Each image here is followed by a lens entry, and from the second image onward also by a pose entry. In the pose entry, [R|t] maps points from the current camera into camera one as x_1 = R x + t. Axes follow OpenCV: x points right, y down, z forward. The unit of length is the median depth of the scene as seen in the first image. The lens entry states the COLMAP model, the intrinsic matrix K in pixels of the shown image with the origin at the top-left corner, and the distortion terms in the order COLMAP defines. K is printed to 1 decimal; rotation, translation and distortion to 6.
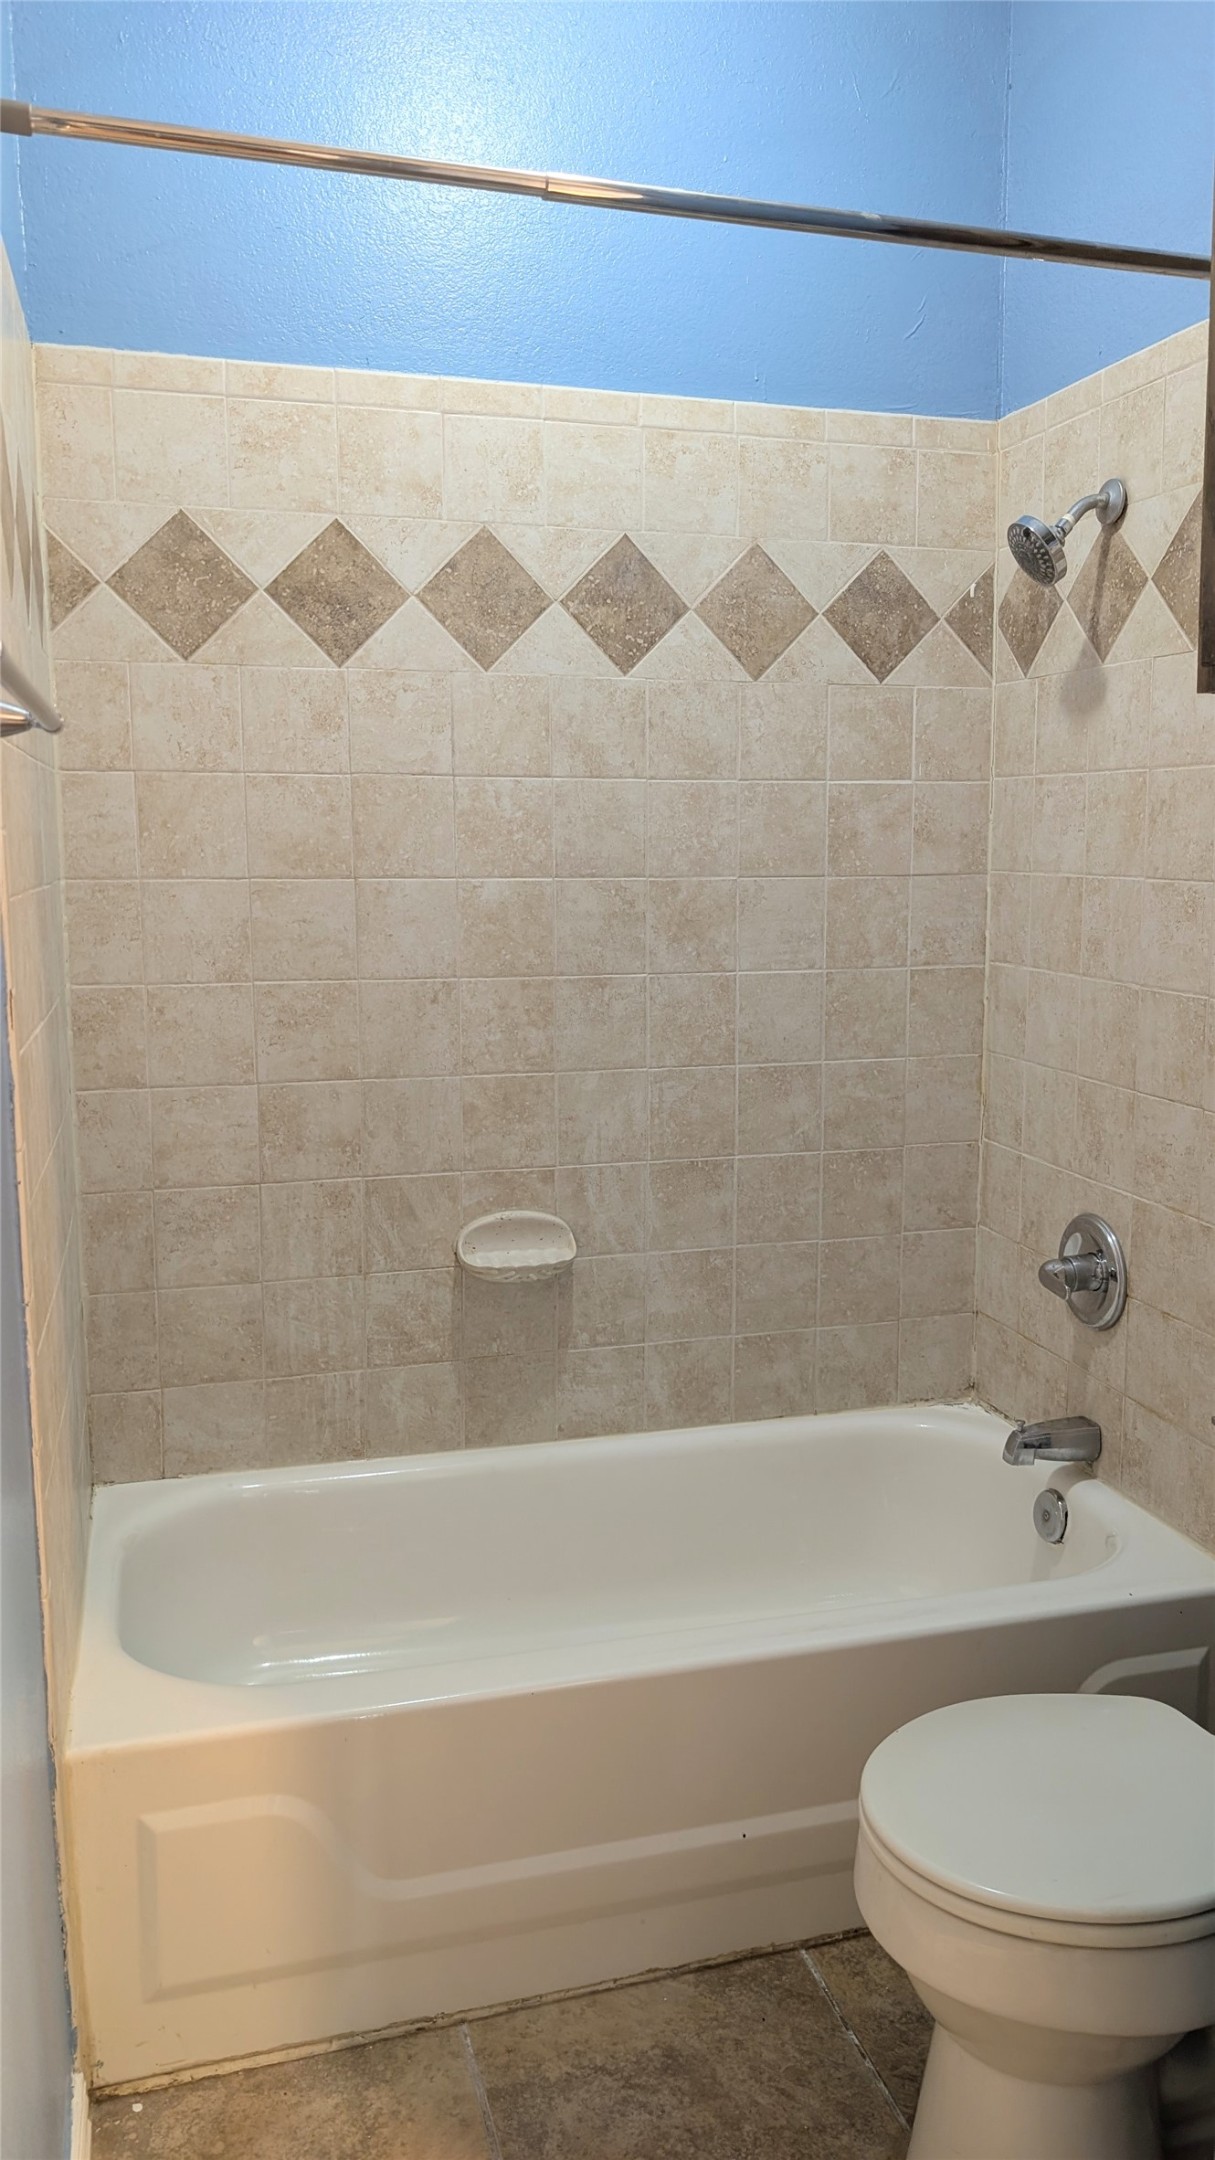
lens RADIAL K [[1574.3, 0, 600.6], [0, 1574.3, 1056.3], [0, 0, 1]] dist [0.002273, 0.001880]
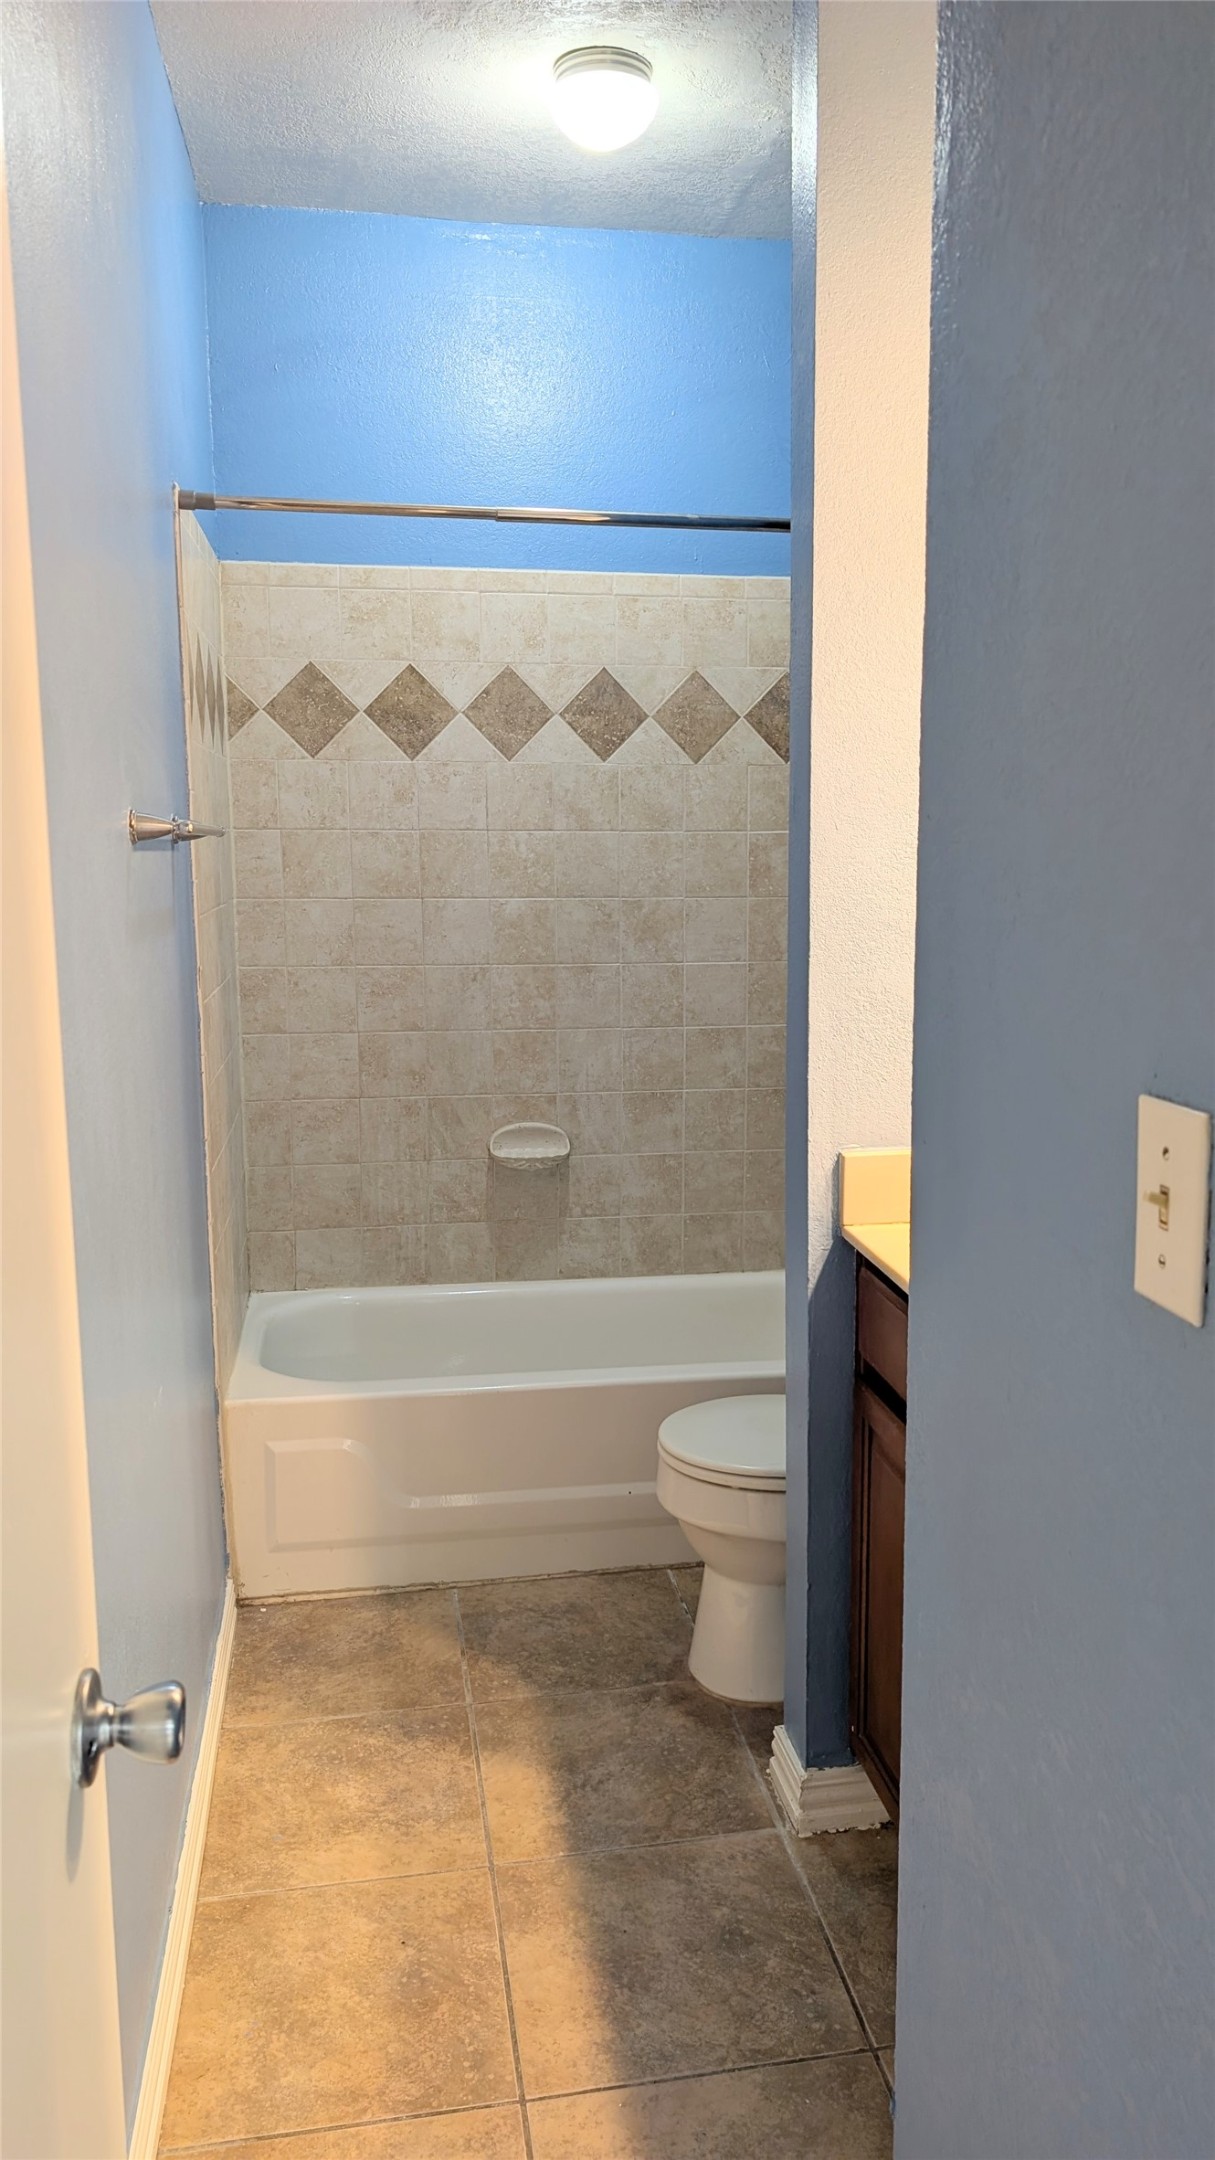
lens RADIAL K [[1558.8, 0, 607.5], [0, 1558.8, 1080.0], [0, 0, 1]] dist [0.031901, -0.041547]
pose [[0.993653, 0.017898, -0.111060, 0.191337], [-0.015683, 0.999661, 0.020788, 0.028064], [0.111395, -0.018914, 0.993596, -0.478272]]
